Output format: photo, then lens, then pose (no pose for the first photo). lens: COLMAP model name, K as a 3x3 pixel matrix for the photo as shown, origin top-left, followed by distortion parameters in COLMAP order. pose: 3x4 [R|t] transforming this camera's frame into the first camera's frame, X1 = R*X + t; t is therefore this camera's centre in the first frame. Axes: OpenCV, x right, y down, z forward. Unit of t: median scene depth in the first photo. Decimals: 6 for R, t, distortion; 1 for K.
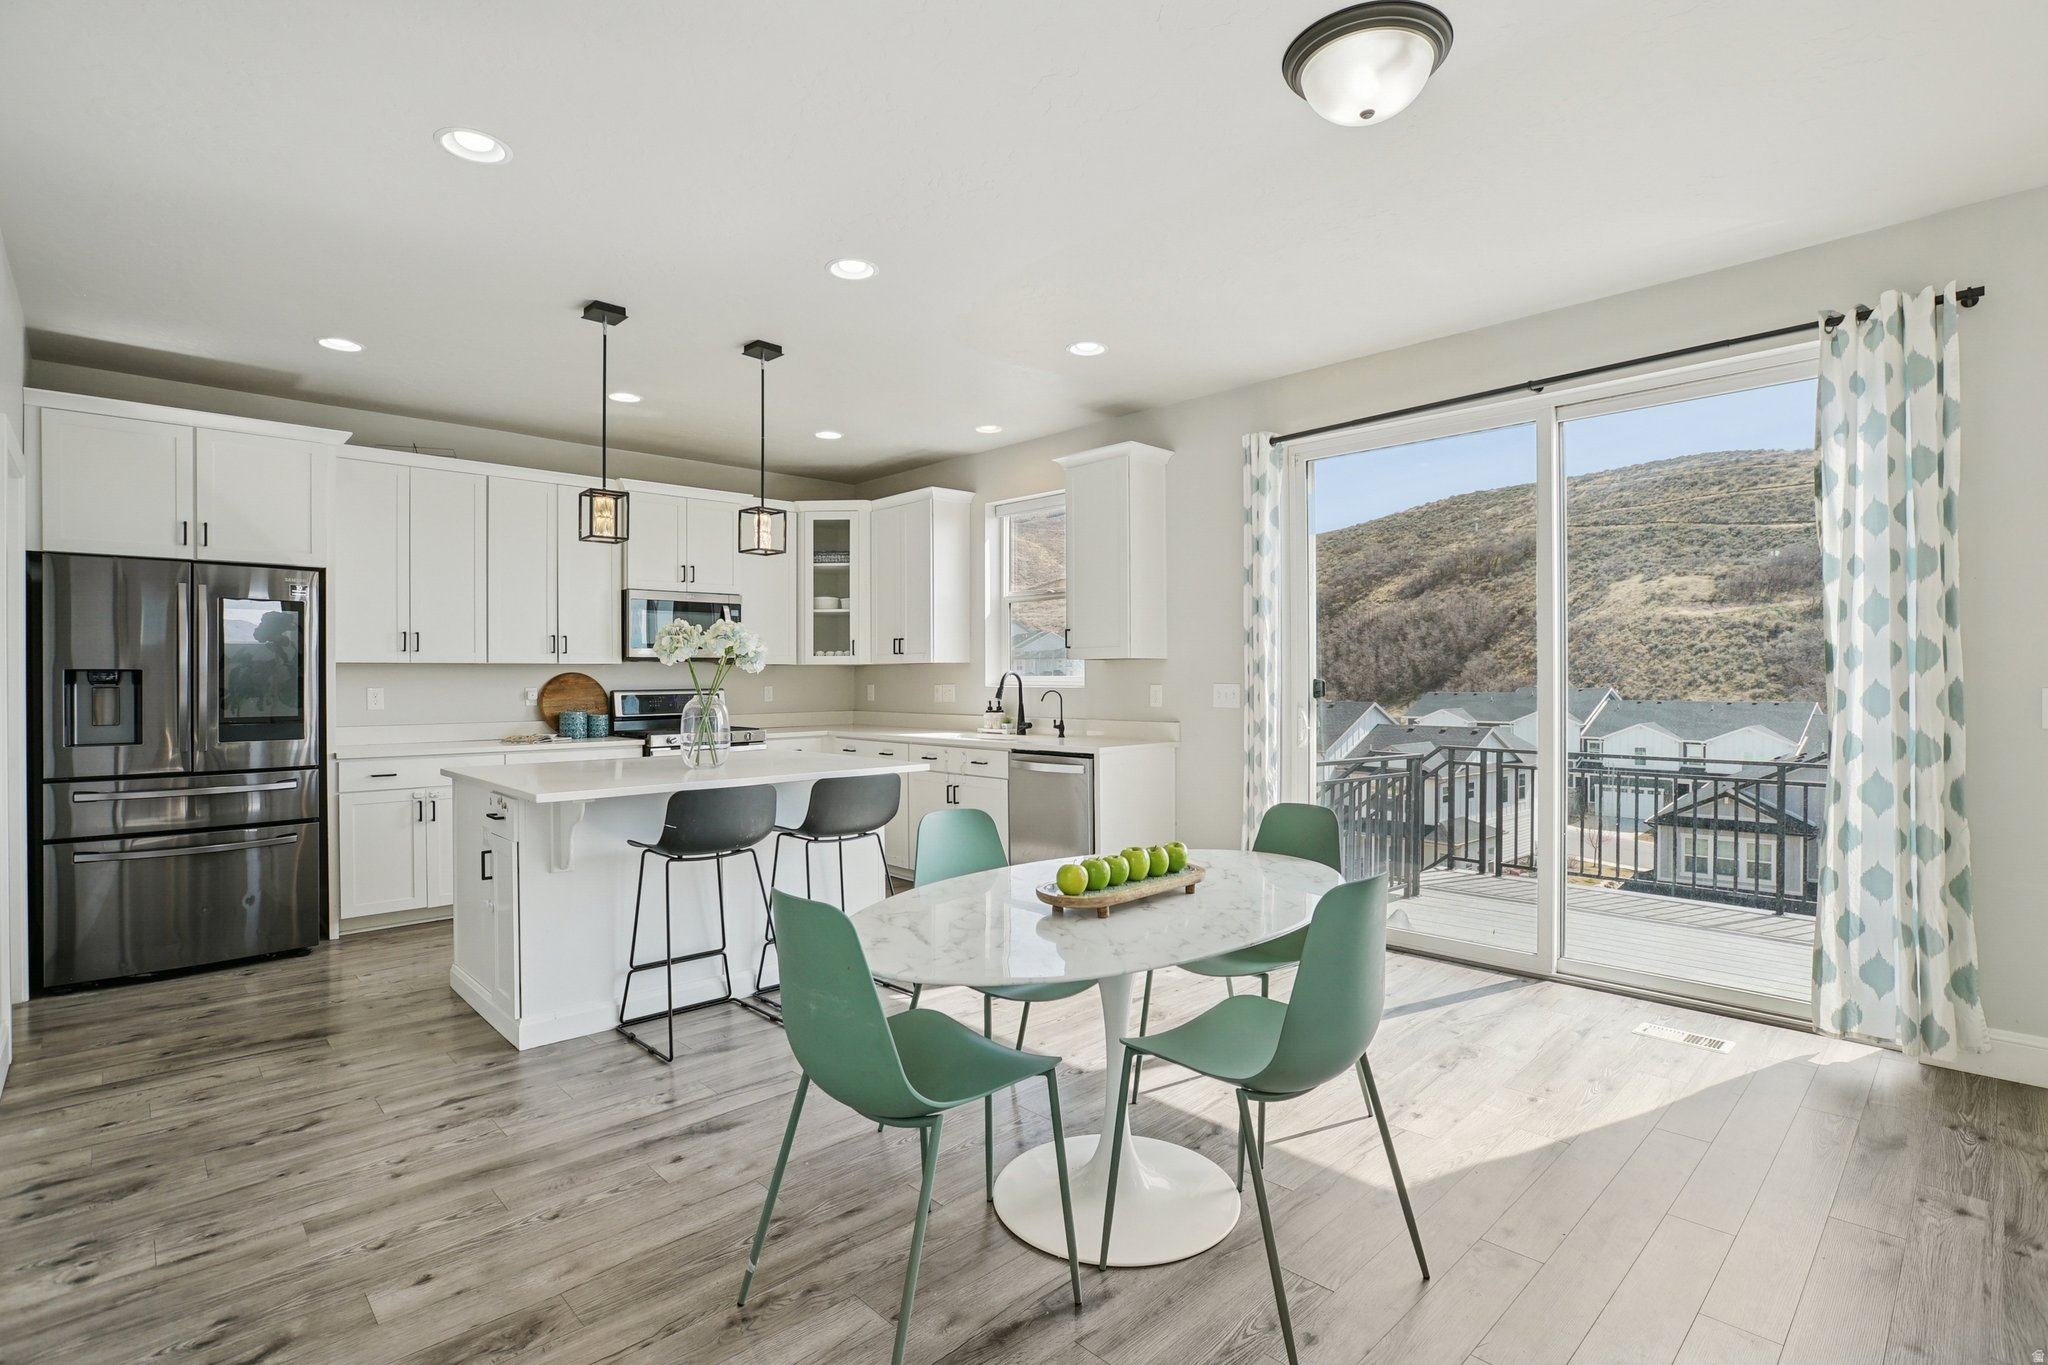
lens RADIAL K [[965.5, 0, 1015.6], [0, 965.5, 682.1], [0, 0, 1]] dist [-0.019816, 0.001940]
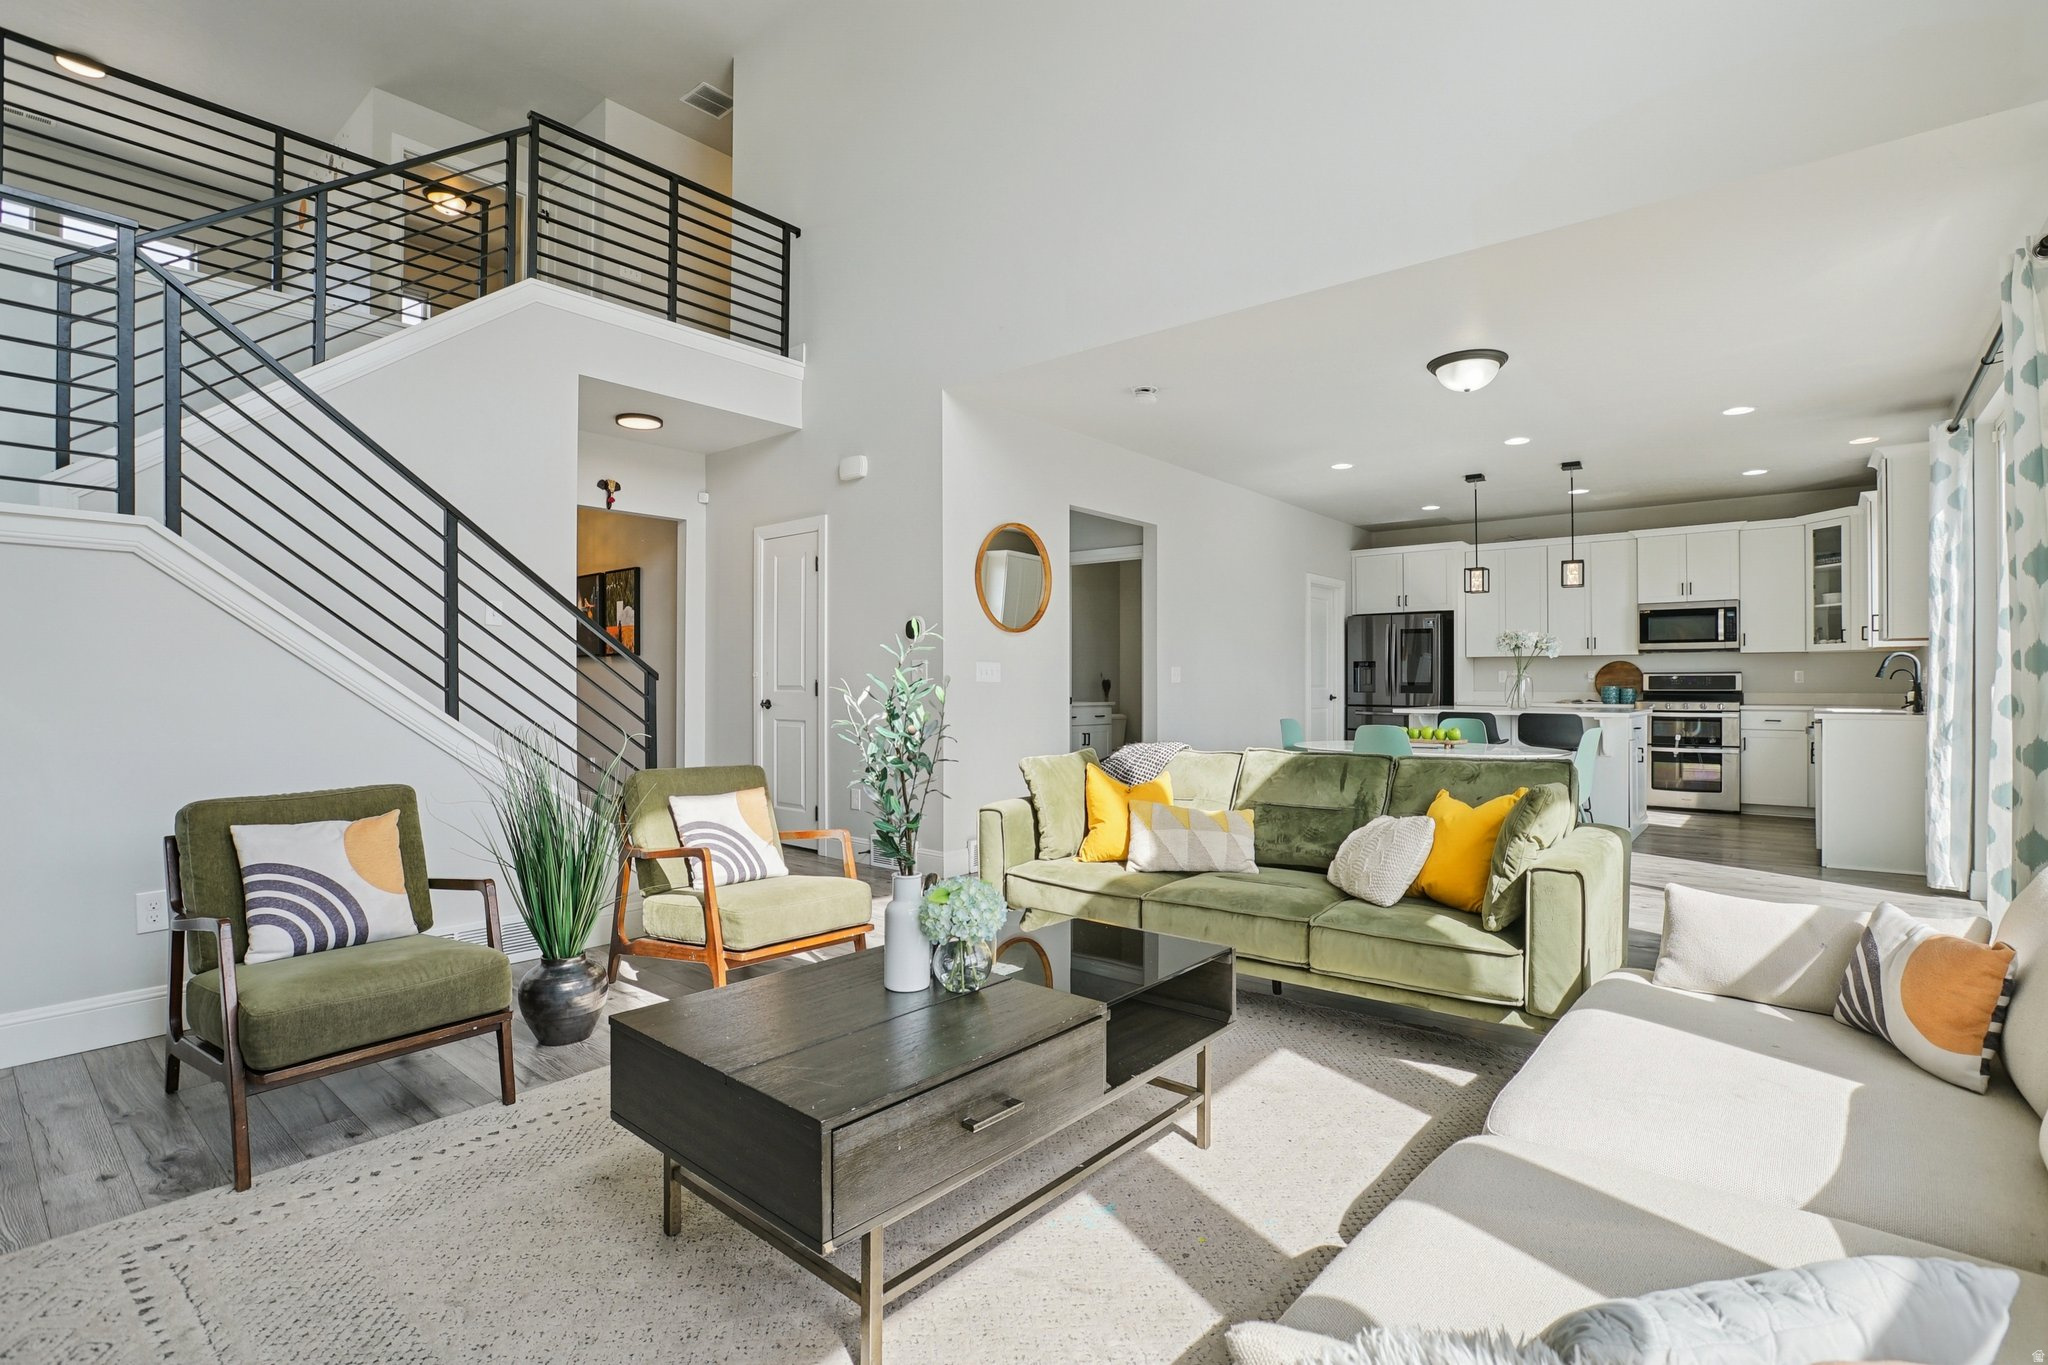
lens RADIAL K [[950.7, 0, 1020.7], [0, 950.7, 682.3], [0, 0, 1]] dist [-0.032145, 0.004168]
pose [[0.106655, 0.006038, -0.994278, 1.152629], [-0.012914, 0.999906, 0.004687, 0.036350], [0.994212, 0.012340, 0.106723, -0.119275]]
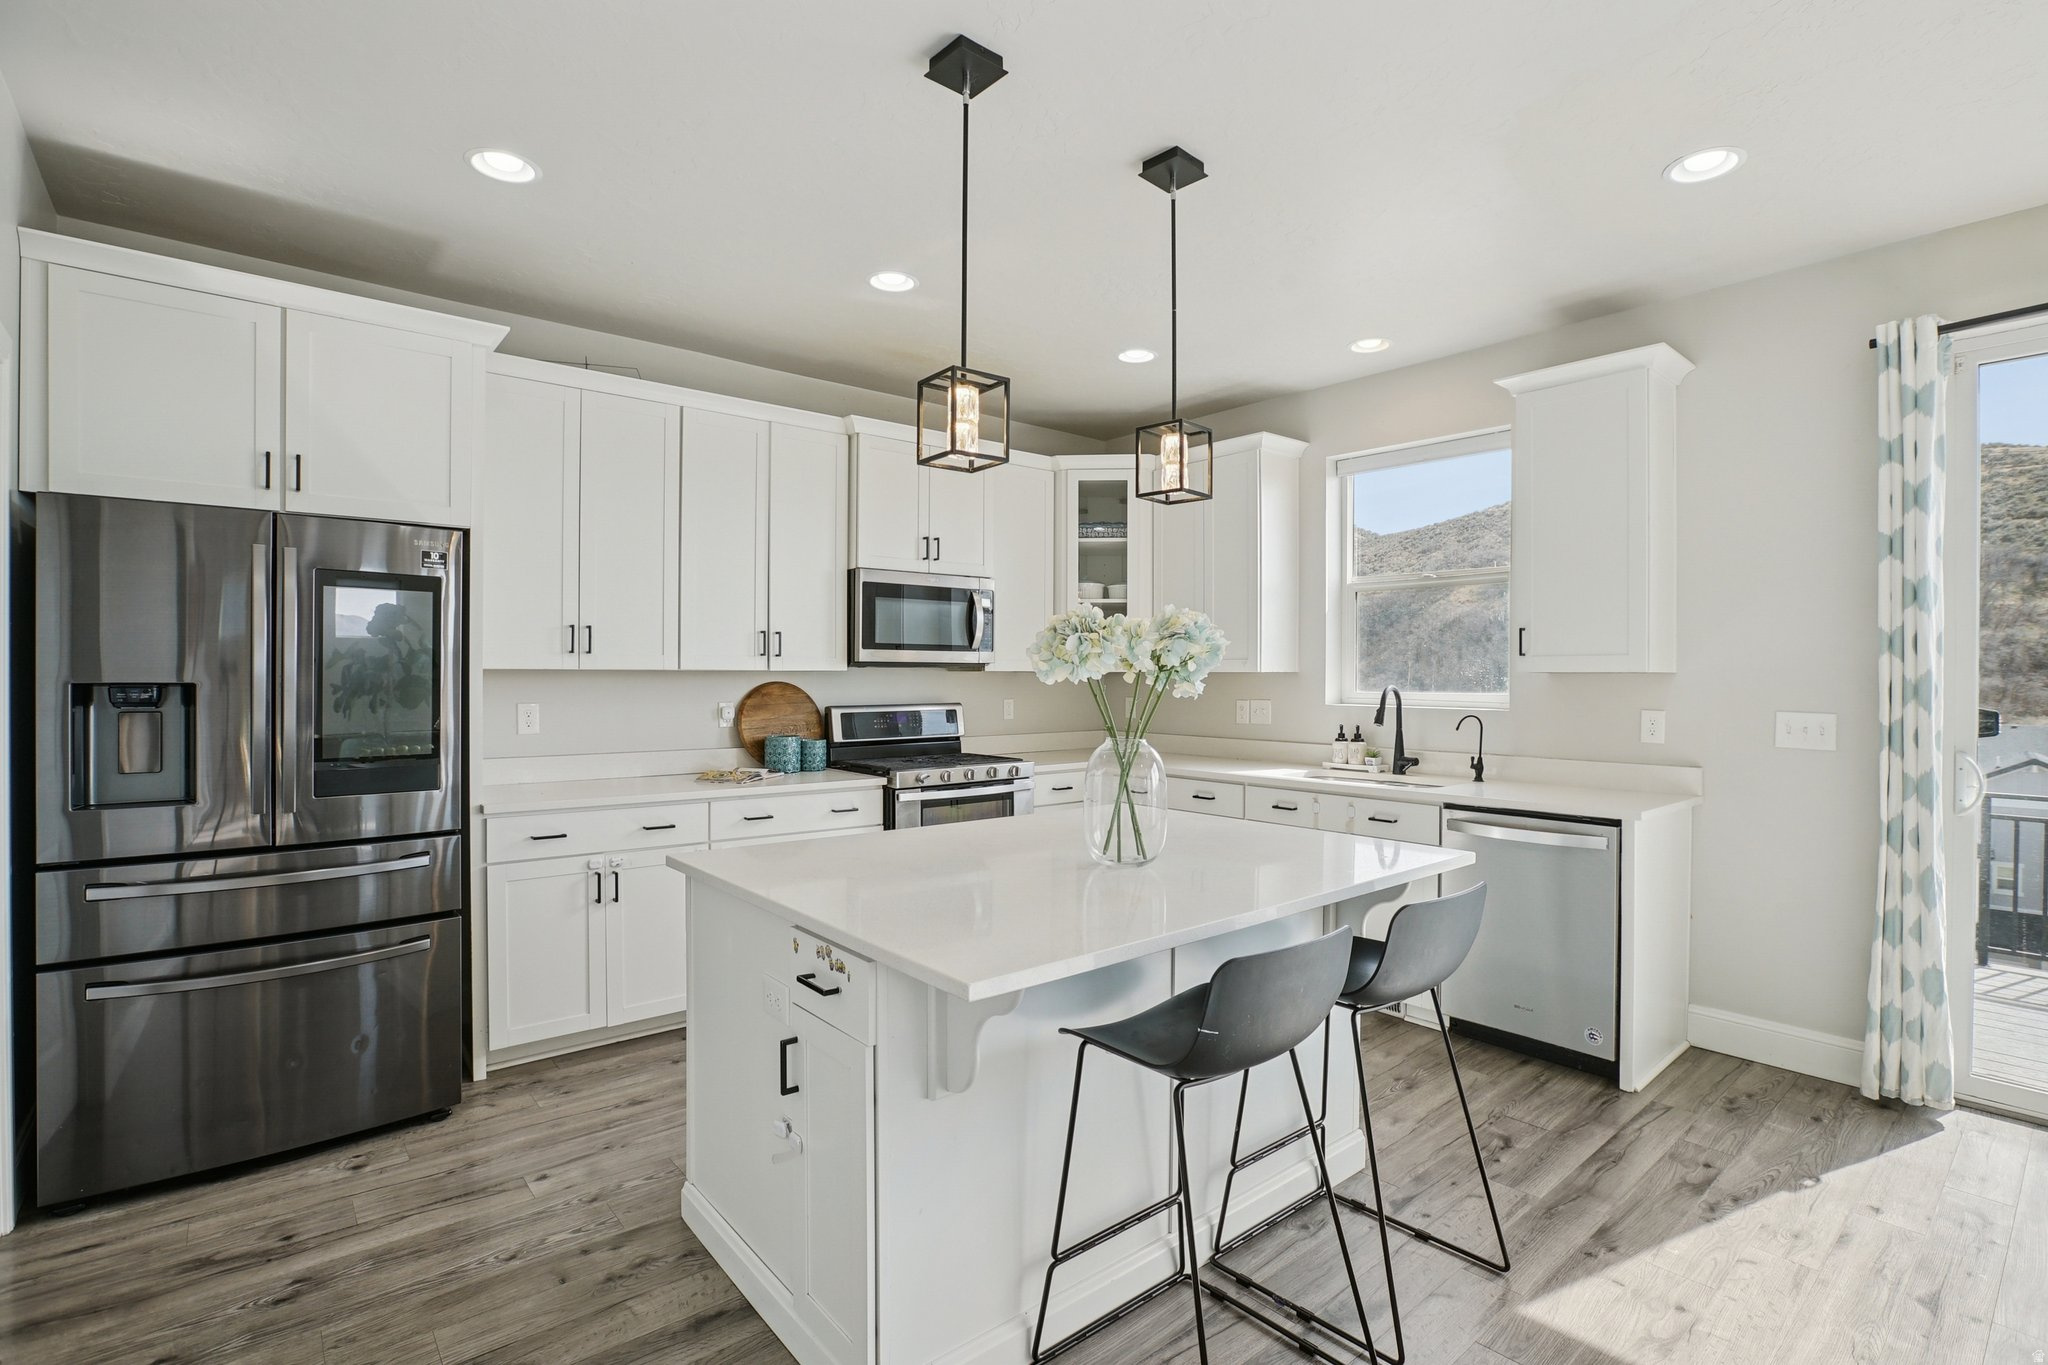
lens RADIAL K [[950.7, 0, 1030.6], [0, 950.7, 683.3], [0, 0, 1]] dist [-0.032145, 0.004168]
pose [[0.998341, 0.008615, -0.056932, -0.285726], [-0.008408, 0.999957, 0.003878, -0.016872], [0.056963, -0.003393, 0.998371, 0.357463]]
